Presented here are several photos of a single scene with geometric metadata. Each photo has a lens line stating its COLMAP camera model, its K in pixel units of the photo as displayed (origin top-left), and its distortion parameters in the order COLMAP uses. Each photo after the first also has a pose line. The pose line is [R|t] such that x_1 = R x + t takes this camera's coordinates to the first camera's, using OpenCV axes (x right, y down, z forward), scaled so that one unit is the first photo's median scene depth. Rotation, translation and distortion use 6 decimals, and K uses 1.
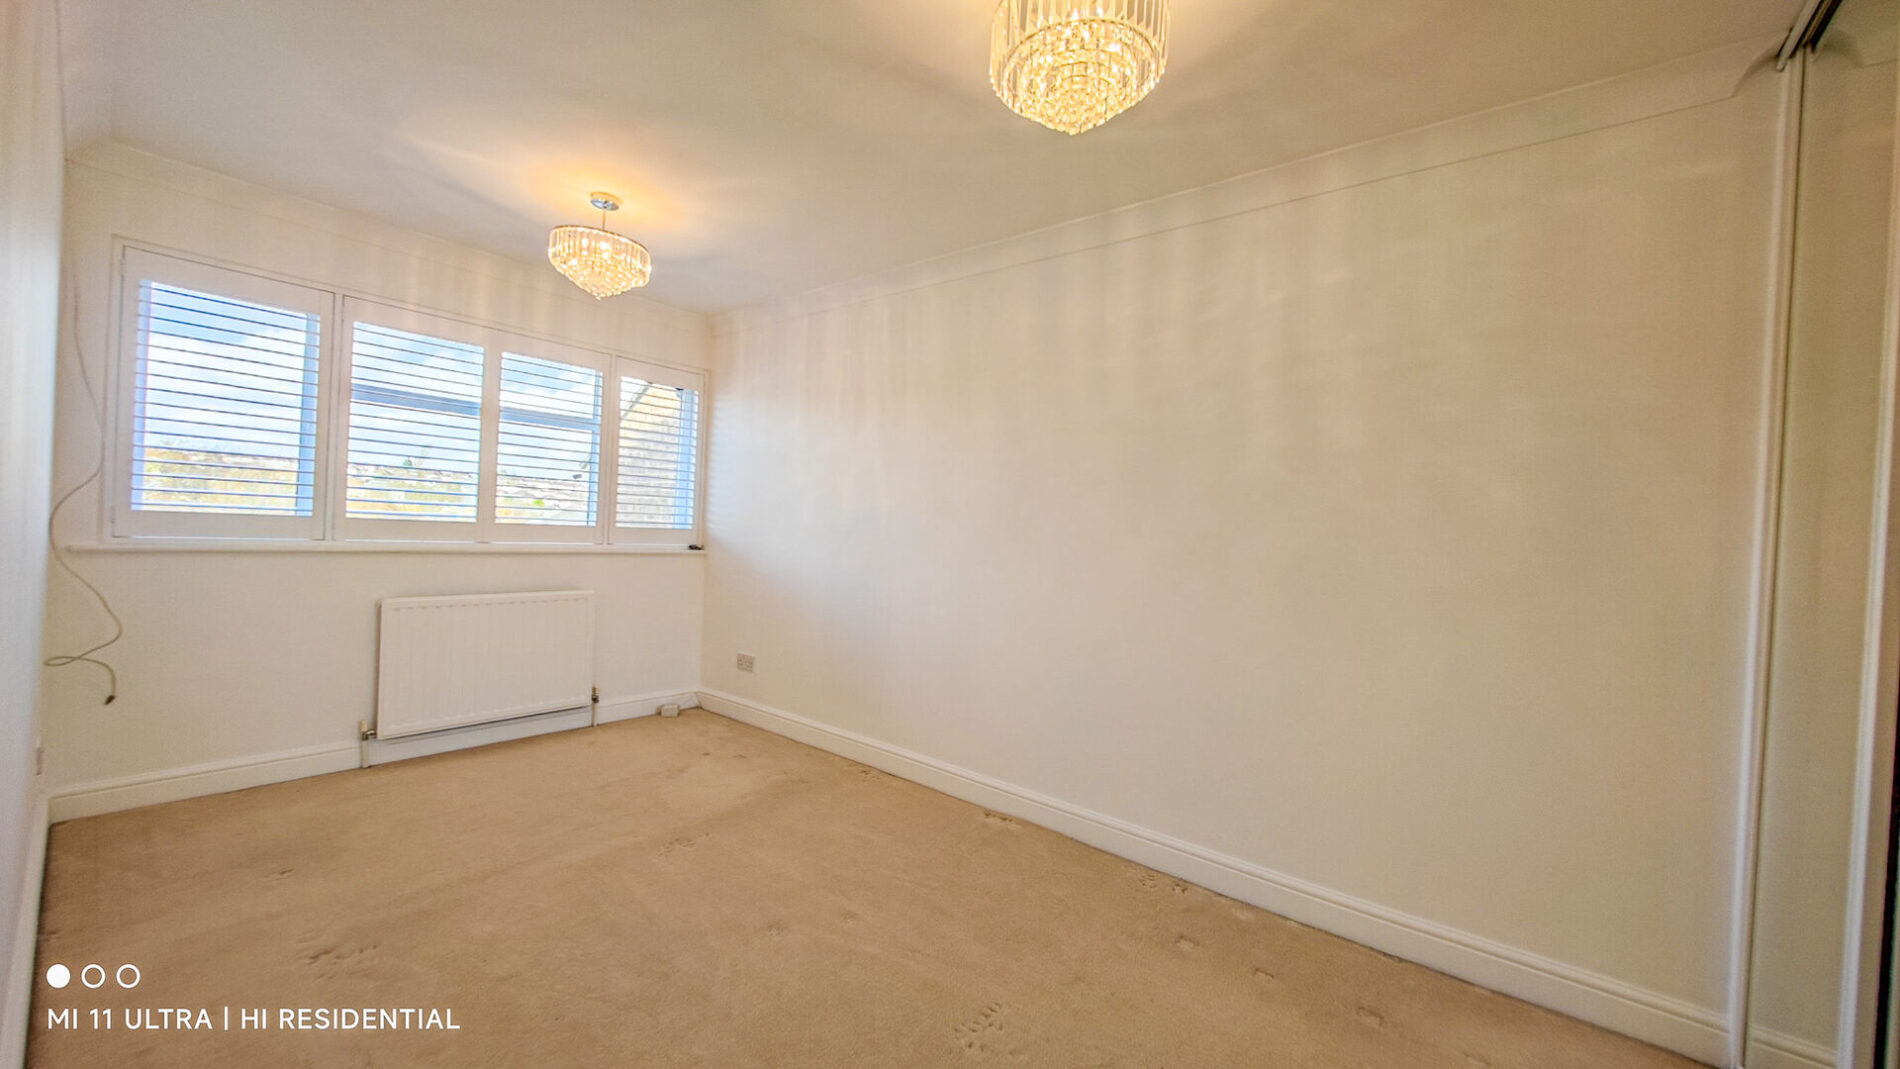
lens RADIAL K [[708.3, 0, 948.2], [0, 708.3, 531.8], [0, 0, 1]] dist [-0.009088, 0.000428]
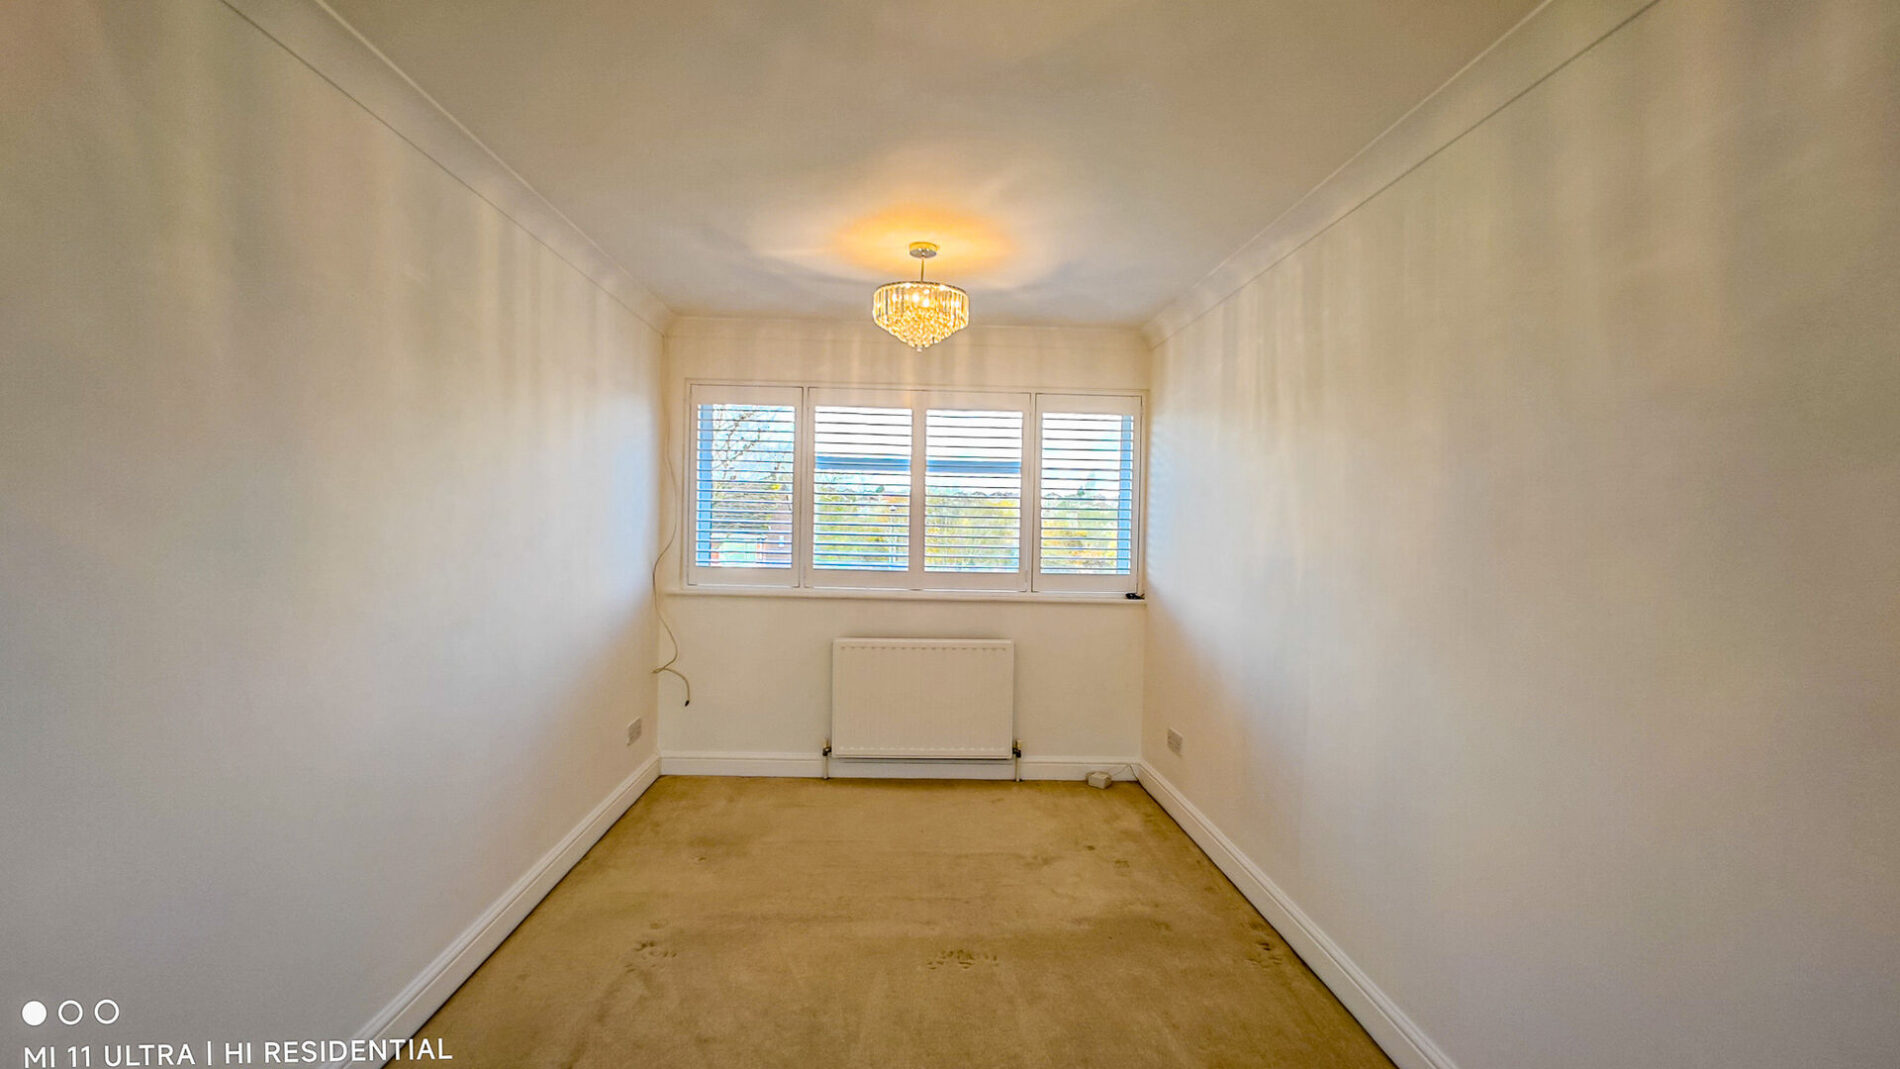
lens RADIAL K [[746.0, 0, 965.2], [0, 746.0, 528.5], [0, 0, 1]] dist [-0.008941, 0.000194]
pose [[0.653254, -0.022114, -0.756816, 0.251829], [0.004066, 0.999661, -0.025700, -0.047745], [0.757128, 0.013712, 0.653122, 0.307441]]
